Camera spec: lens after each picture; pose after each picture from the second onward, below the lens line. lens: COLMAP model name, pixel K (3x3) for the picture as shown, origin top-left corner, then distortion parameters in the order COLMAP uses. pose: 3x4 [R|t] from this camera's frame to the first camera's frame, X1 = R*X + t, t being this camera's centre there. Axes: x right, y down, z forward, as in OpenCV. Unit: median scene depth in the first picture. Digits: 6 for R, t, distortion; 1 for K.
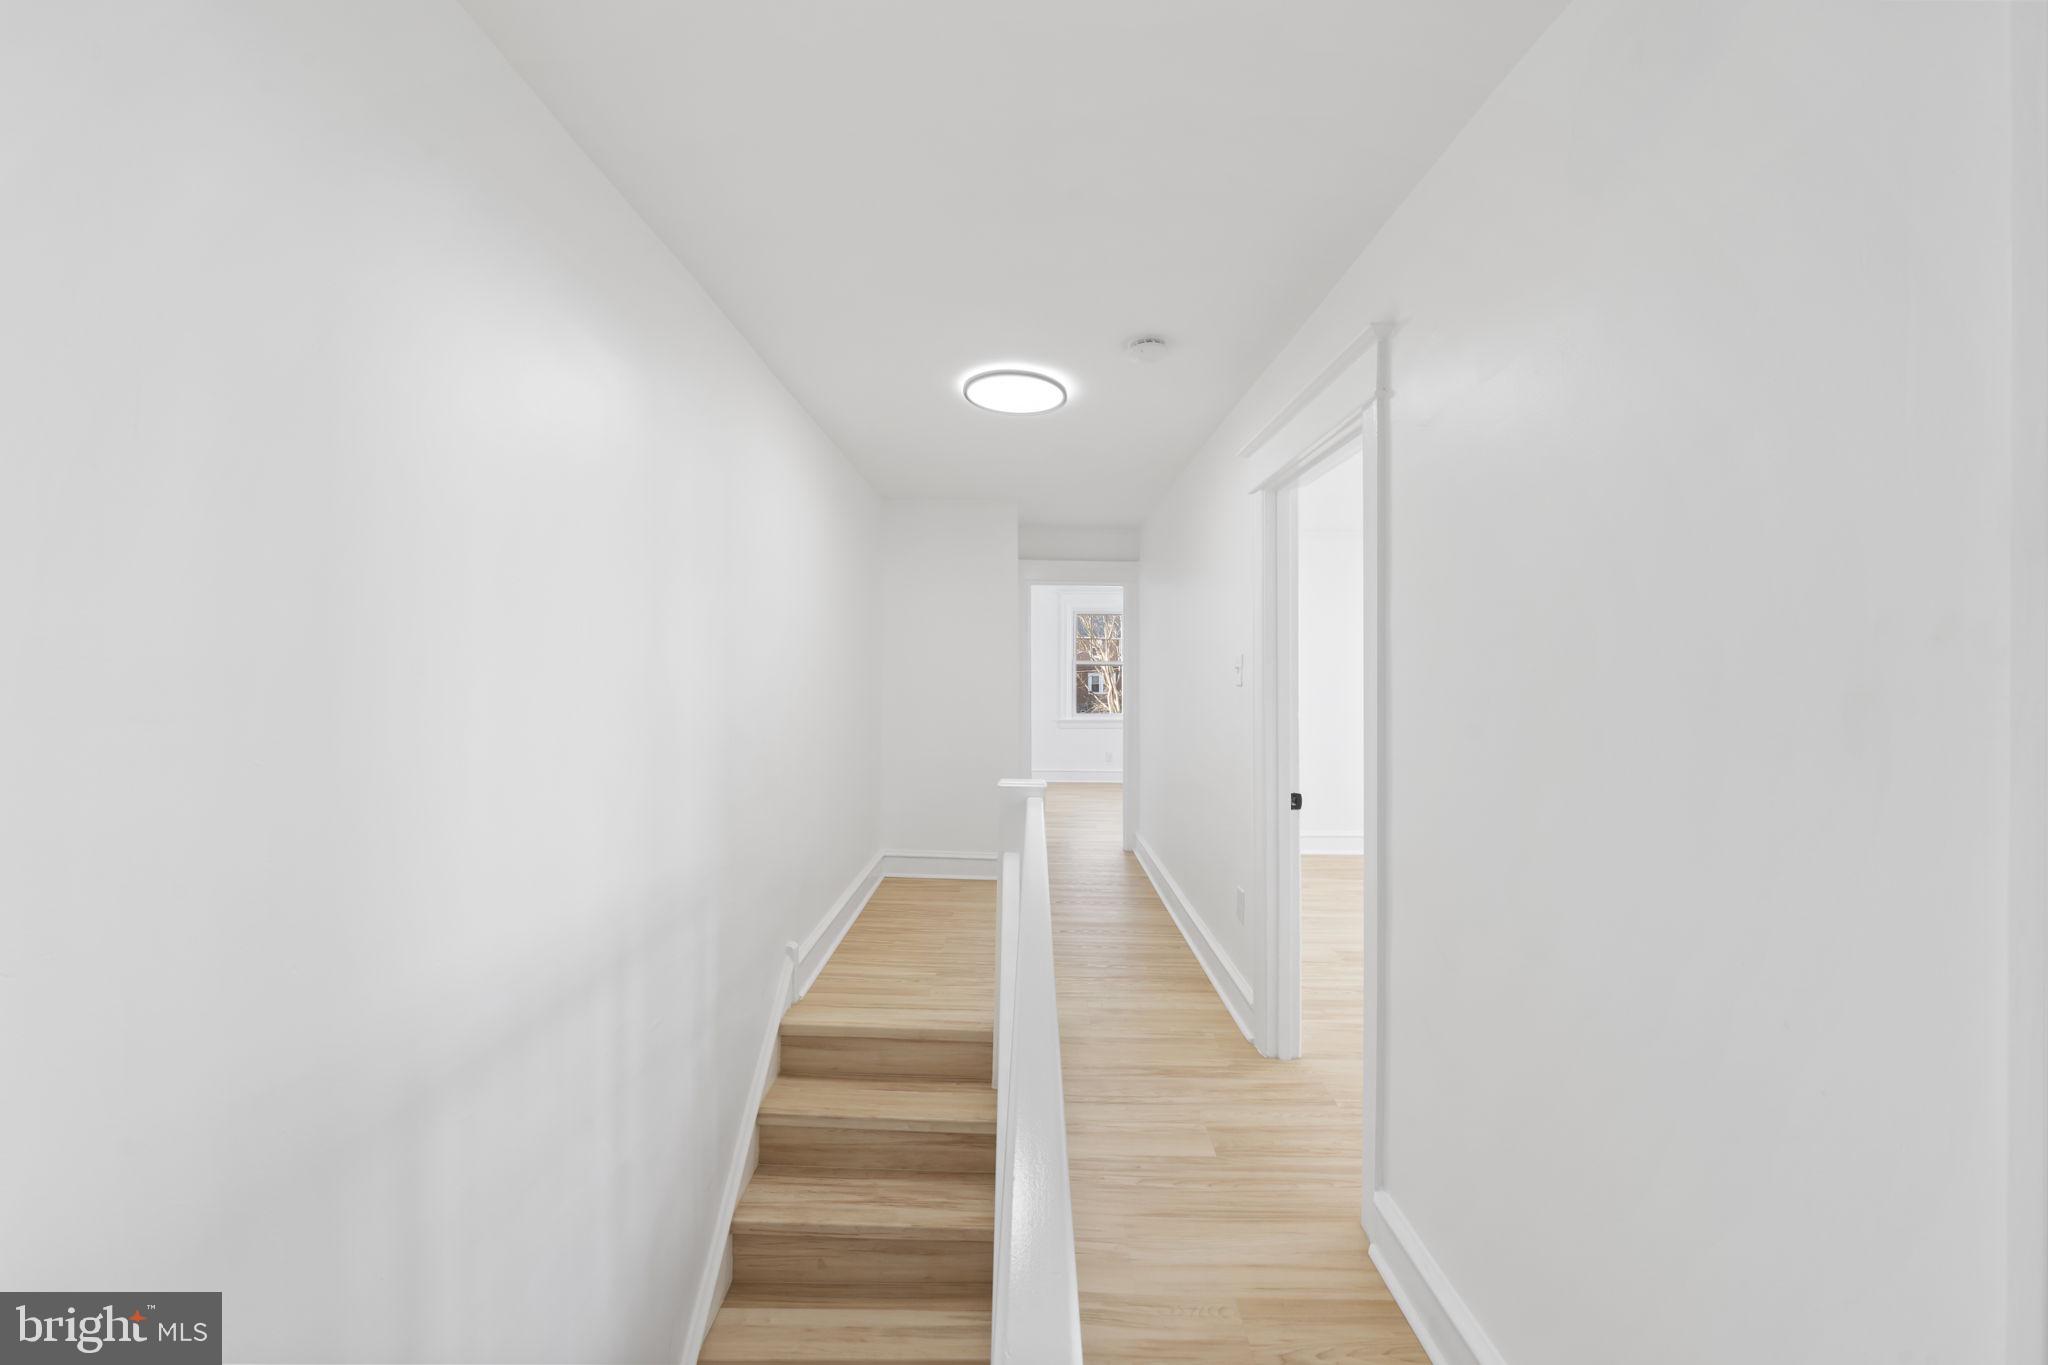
lens RADIAL K [[712.7, 0, 1022.0], [0, 712.7, 672.7], [0, 0, 1]] dist [-0.002483, -0.000546]
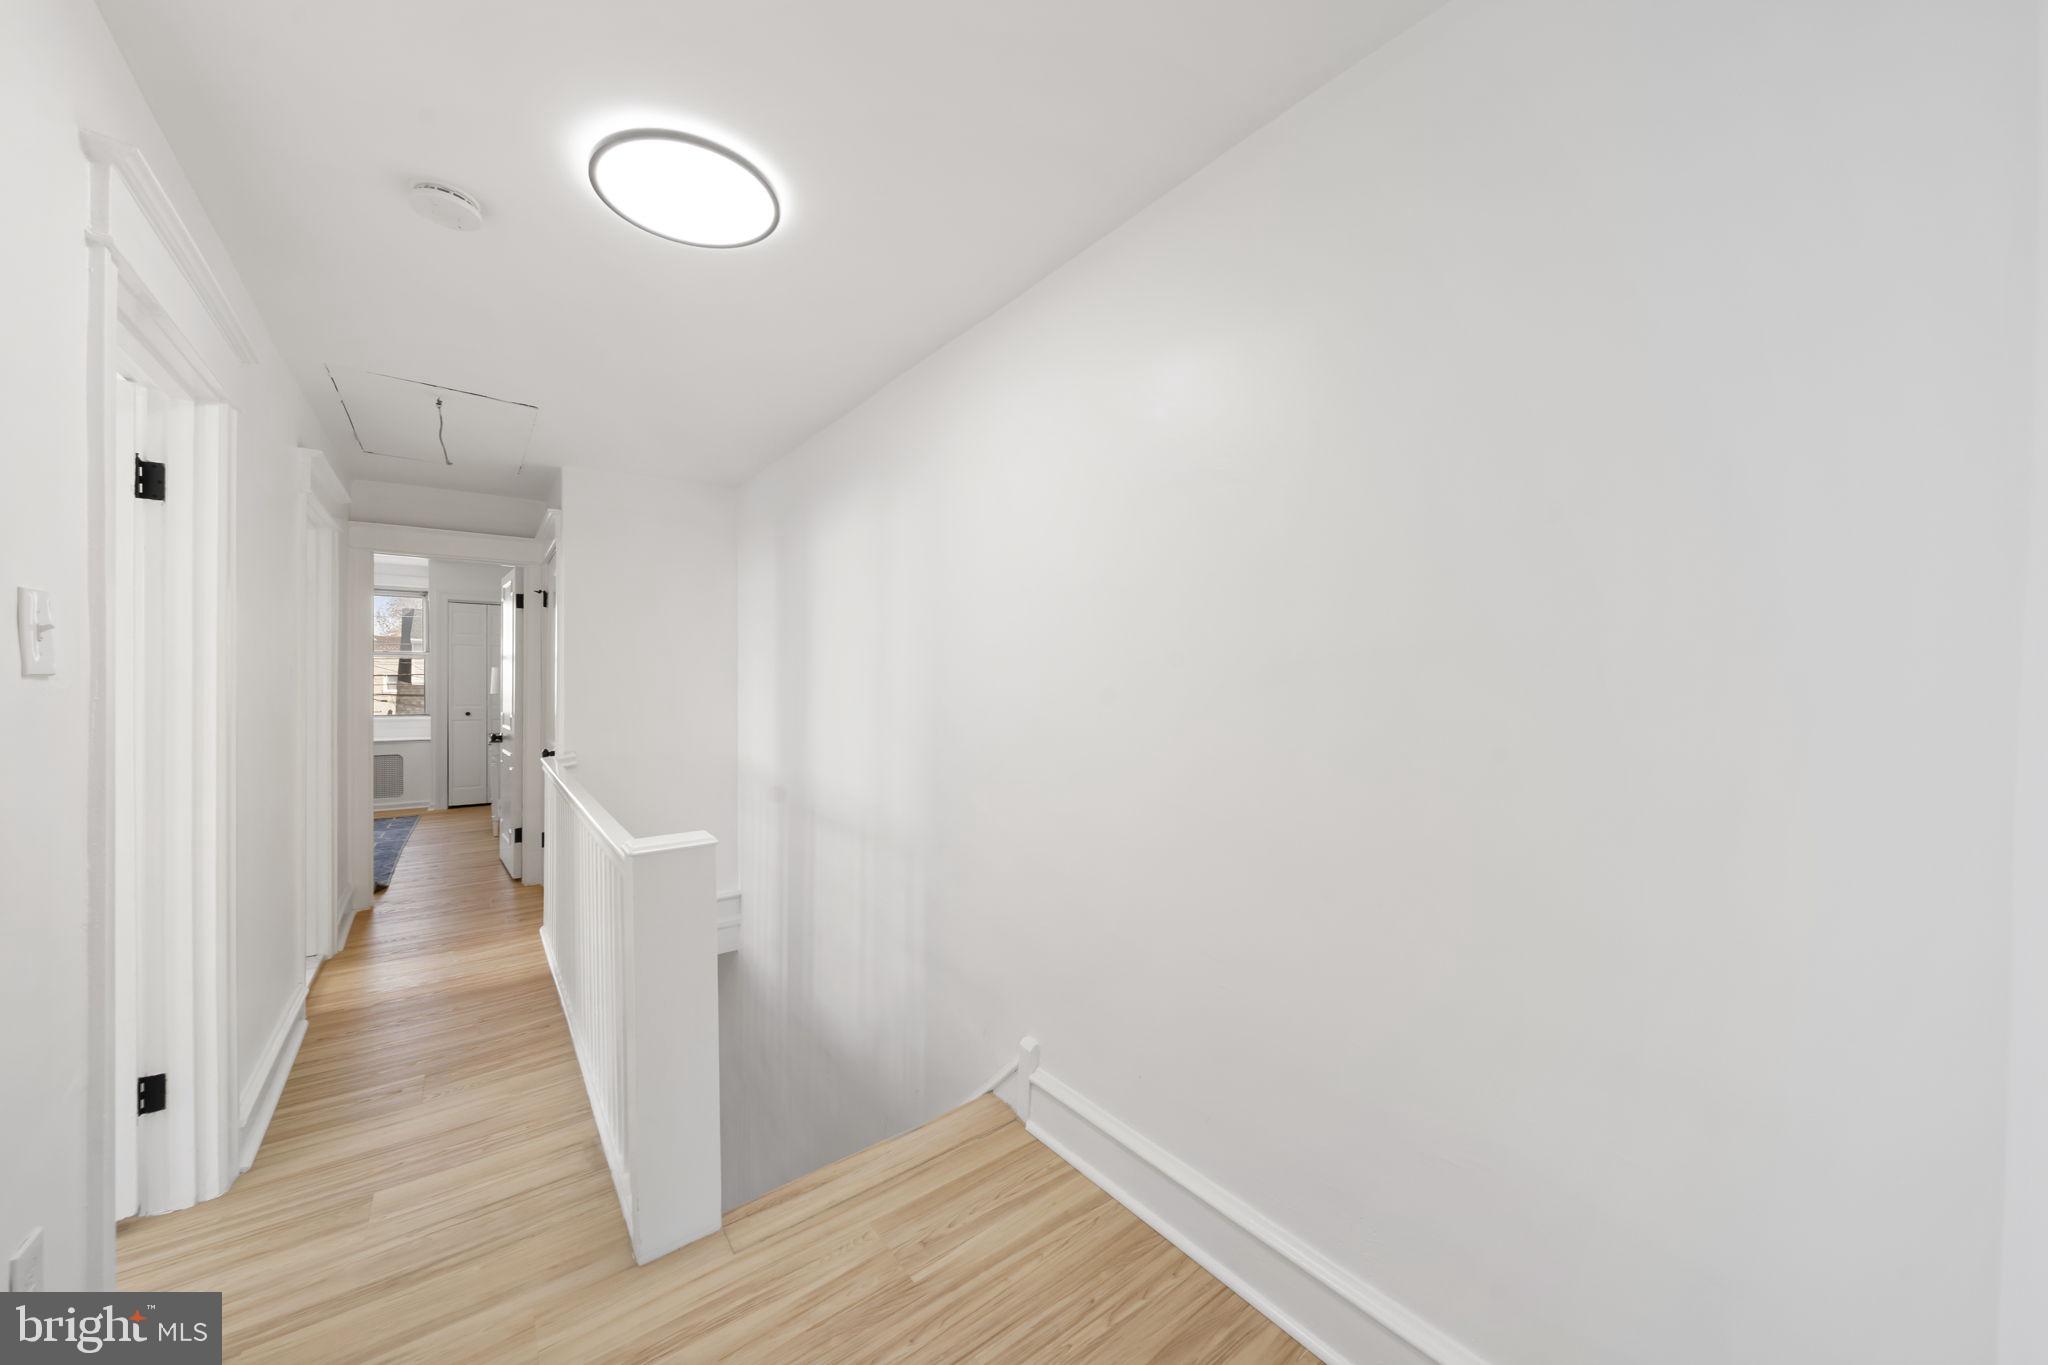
lens RADIAL K [[712.7, 0, 1021.9], [0, 712.7, 676.7], [0, 0, 1]] dist [-0.002483, -0.000546]
pose [[-0.781435, -0.003531, -0.623976, 0.152417], [-0.013376, 0.999849, 0.011094, 0.004682], [0.623843, 0.017015, -0.781364, 1.719444]]
